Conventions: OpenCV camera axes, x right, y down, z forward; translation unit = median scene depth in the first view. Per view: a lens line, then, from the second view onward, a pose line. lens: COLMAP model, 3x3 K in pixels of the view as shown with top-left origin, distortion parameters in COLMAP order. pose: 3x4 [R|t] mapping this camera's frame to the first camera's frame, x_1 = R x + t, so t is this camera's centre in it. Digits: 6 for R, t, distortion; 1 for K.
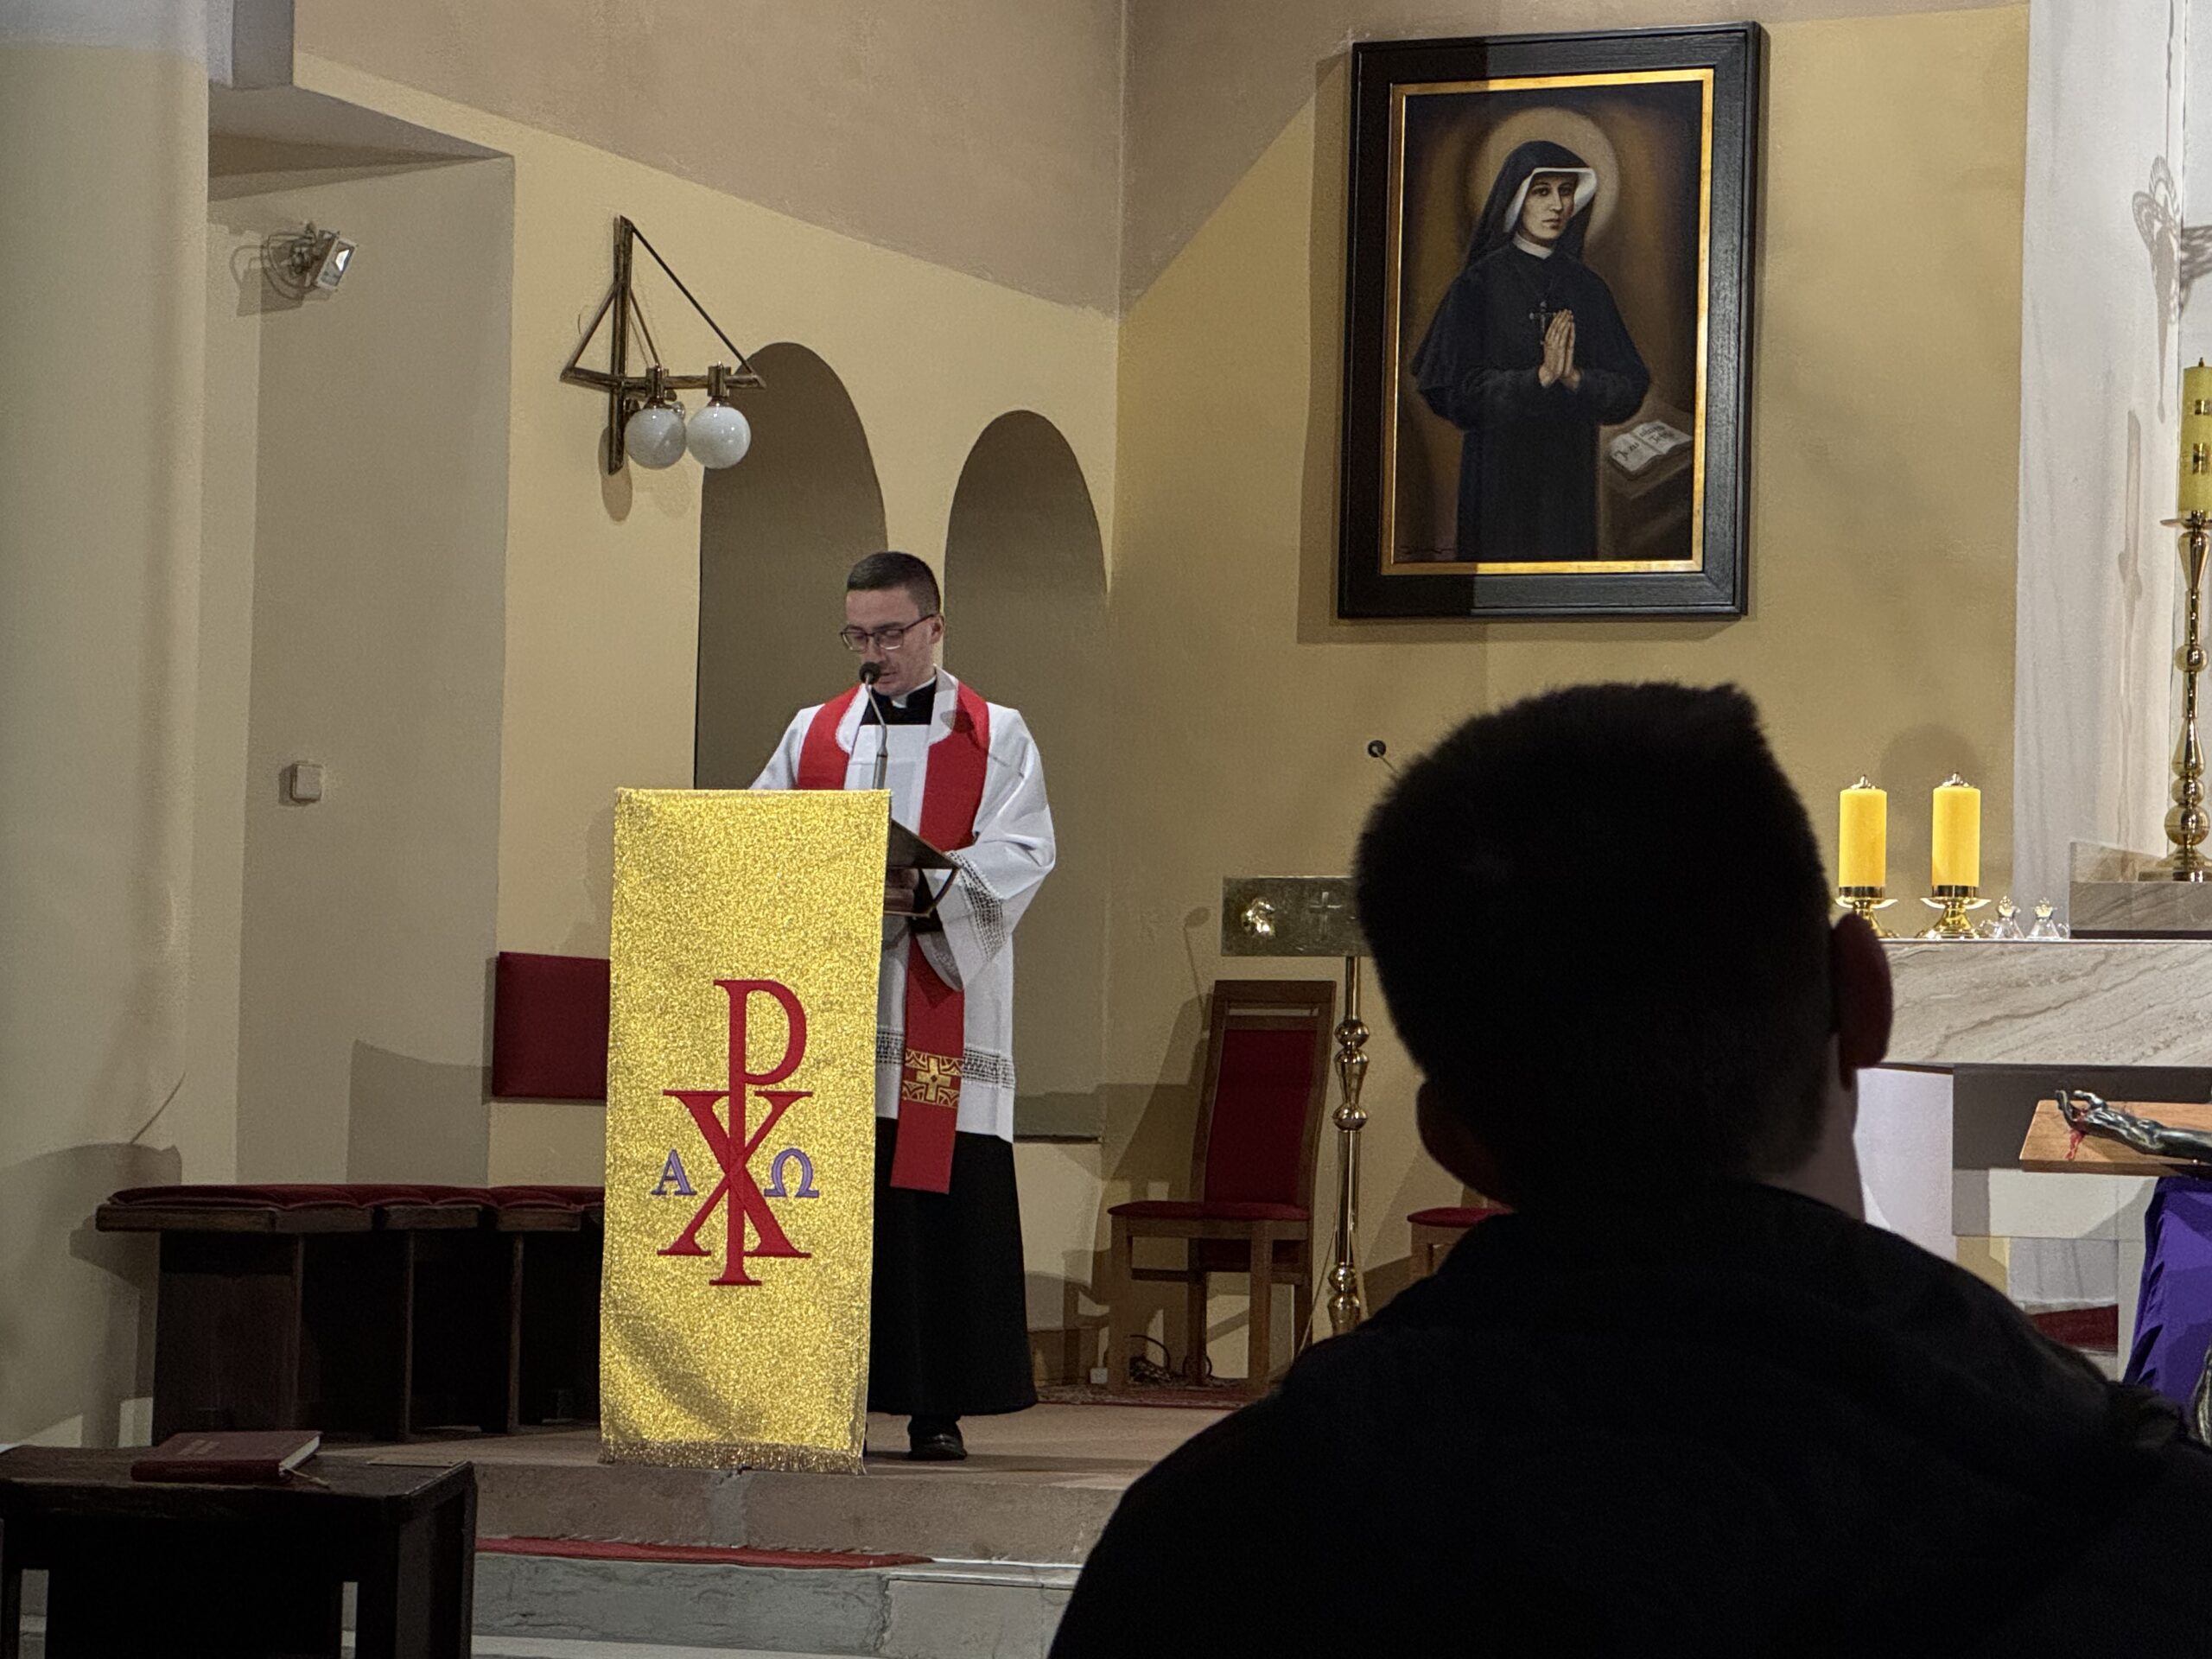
lens RADIAL K [[6164.1, 0, 1035.5], [0, 6164.1, 737.2], [0, 0, 1]] dist [0.061453, 0.000000]
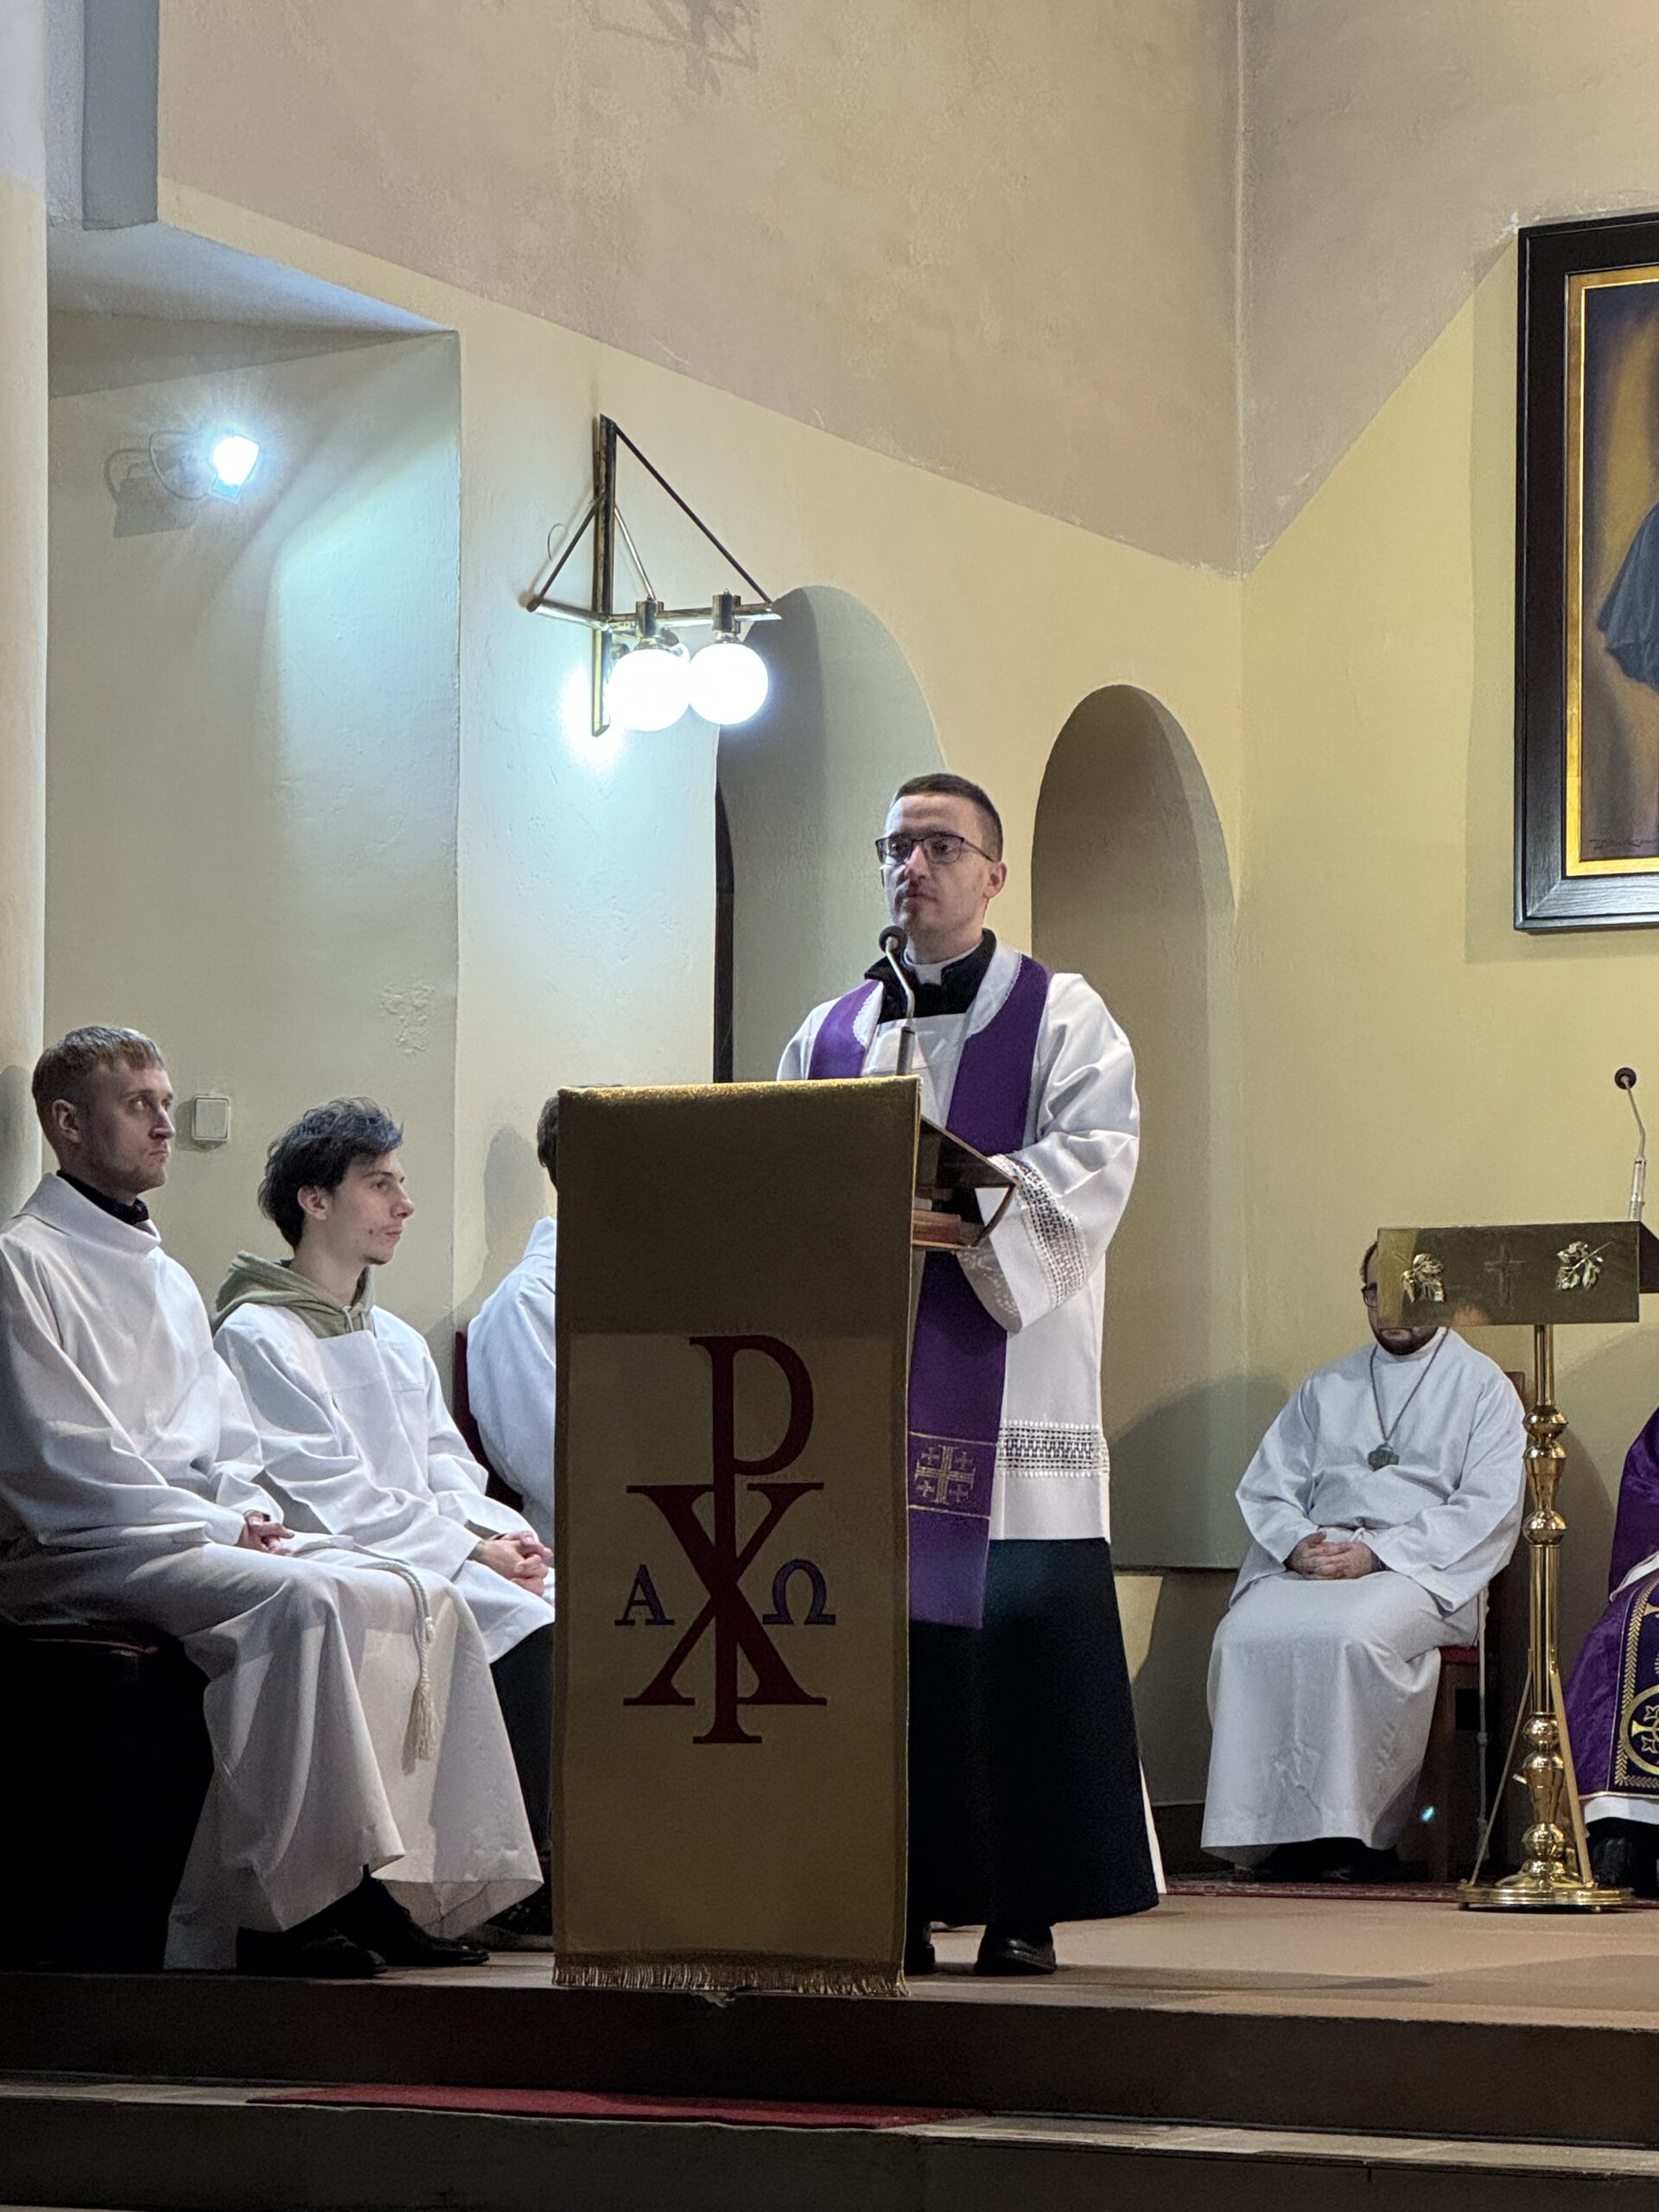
lens RADIAL K [[5978.4, 0, 829.0], [0, 5978.4, 1117.4], [0, 0, 1]] dist [0.157566, 0.000000]
pose [[0.997614, -0.023012, -0.065095, 0.010079], [0.021596, 0.999517, -0.022369, 0.023025], [0.065578, 0.020910, 0.997628, 0.214433]]
